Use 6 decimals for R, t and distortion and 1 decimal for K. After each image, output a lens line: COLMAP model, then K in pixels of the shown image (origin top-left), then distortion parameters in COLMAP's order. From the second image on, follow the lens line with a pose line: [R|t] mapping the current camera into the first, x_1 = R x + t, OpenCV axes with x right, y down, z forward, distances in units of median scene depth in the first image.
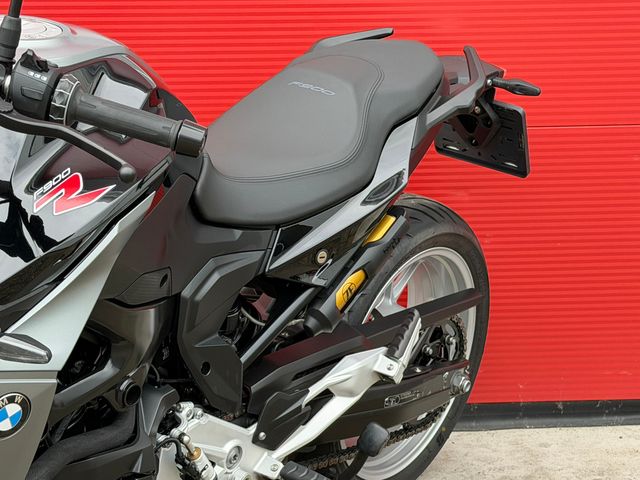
lens RADIAL K [[1458.8, 0, 326.5], [0, 1458.8, 236.6], [0, 0, 1]] dist [0.135973, 0.000000]
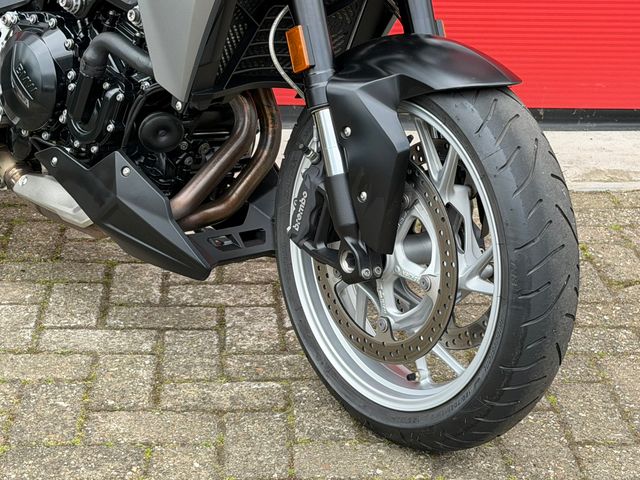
lens RADIAL K [[1458.8, 0, 327.0], [0, 1458.8, 252.5], [0, 0, 1]] dist [0.135973, 0.000000]
pose [[0.999207, 0.039446, -0.005483, 0.001029], [-0.038340, 0.990040, 0.135464, 0.107487], [0.010772, -0.135146, 0.990767, -0.235510]]
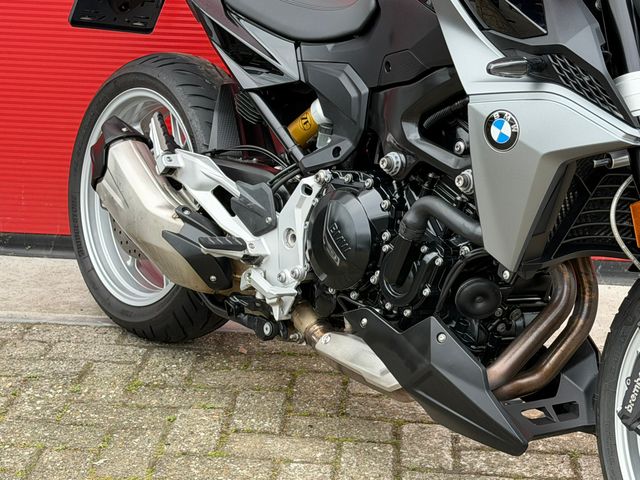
lens RADIAL K [[1458.8, 0, 322.7], [0, 1458.8, 240.9], [0, 0, 1]] dist [0.135973, 0.000000]
pose [[0.987492, 0.073122, -0.139691, -0.094876], [-0.066473, 0.996449, 0.051687, 0.083558], [0.142974, -0.041755, 0.988845, -0.204400]]
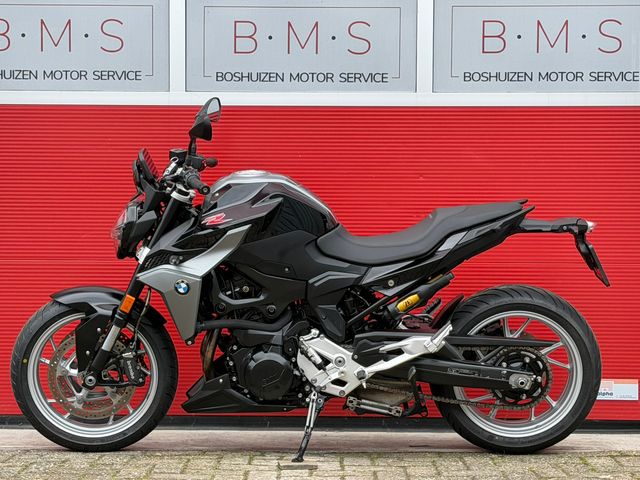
lens RADIAL K [[1507.2, 0, 315.2], [0, 1507.2, 242.8], [0, 0, 1]] dist [0.153054, 0.000000]
pose [[0.594232, 0.028335, -0.803794, 1.801084], [-0.202585, 0.972431, -0.115489, 0.247022], [0.778362, 0.231464, 0.583590, -0.464961]]
